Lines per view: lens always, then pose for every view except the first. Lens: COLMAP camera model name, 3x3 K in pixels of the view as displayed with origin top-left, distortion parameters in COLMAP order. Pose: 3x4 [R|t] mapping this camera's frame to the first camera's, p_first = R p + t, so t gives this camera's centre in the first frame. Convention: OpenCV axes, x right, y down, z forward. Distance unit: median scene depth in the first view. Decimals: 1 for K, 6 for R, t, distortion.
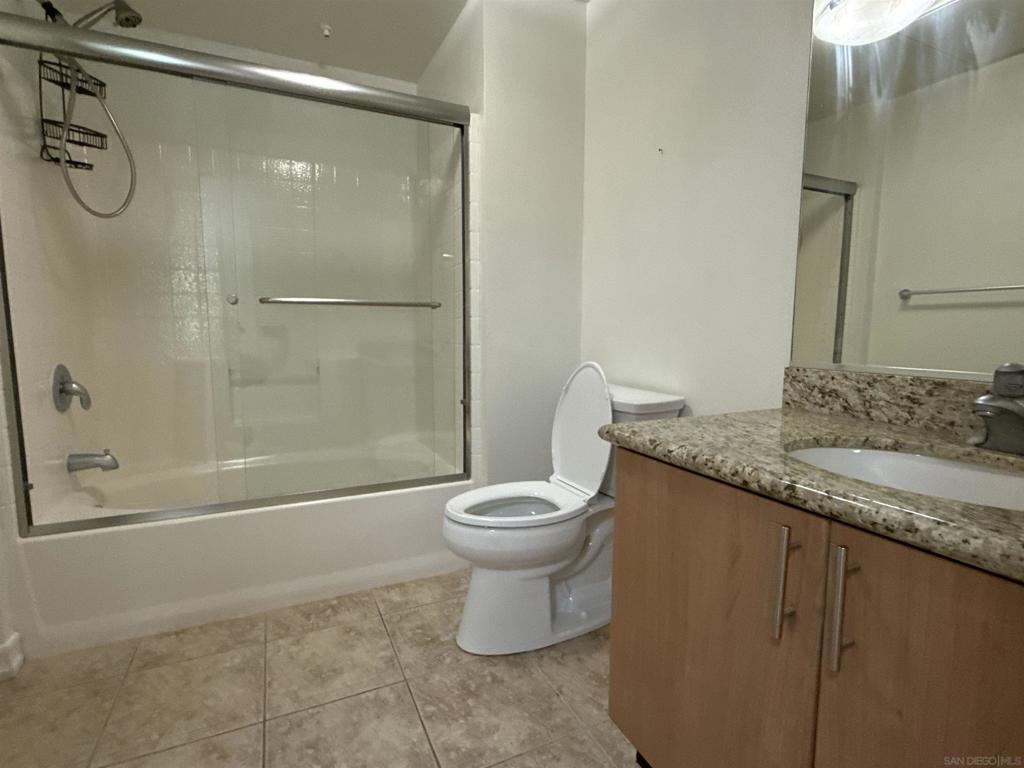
lens RADIAL K [[515.0, 0, 510.4], [0, 515.0, 381.1], [0, 0, 1]] dist [0.001622, -0.001266]
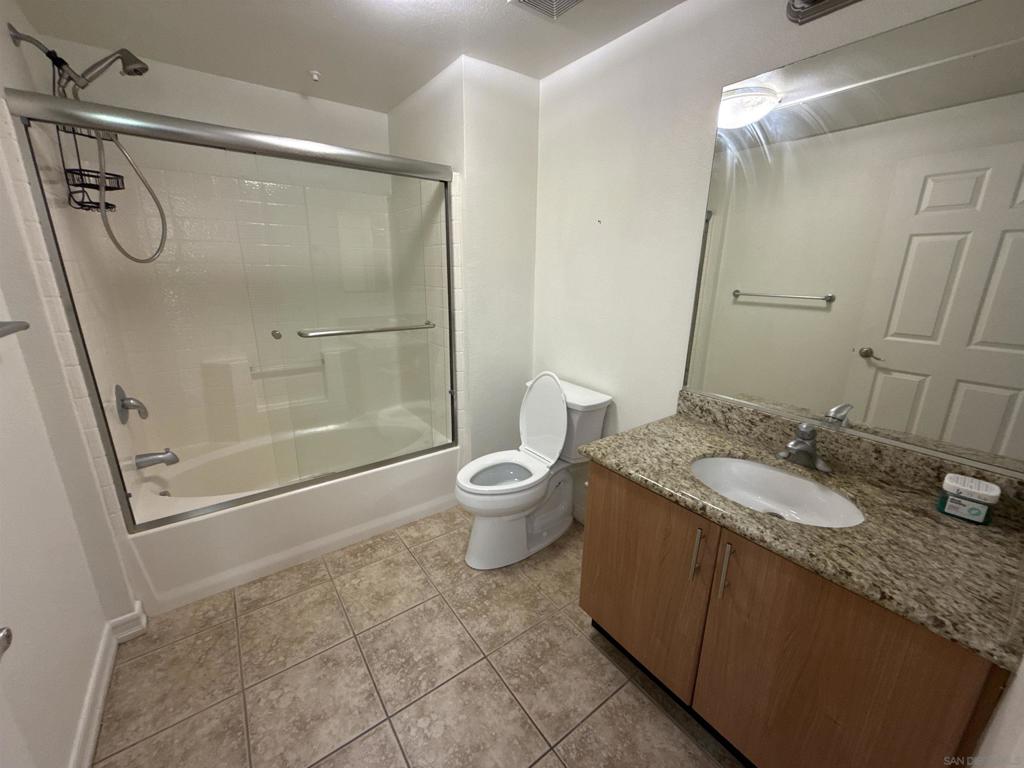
lens RADIAL K [[409.9, 0, 514.1], [0, 409.9, 381.0], [0, 0, 1]] dist [-0.000796, 0.000161]
pose [[0.981029, -0.041571, 0.189353, -0.182077], [0.009758, 0.986089, 0.165931, -0.230806], [-0.193617, -0.160935, 0.967787, -0.113533]]
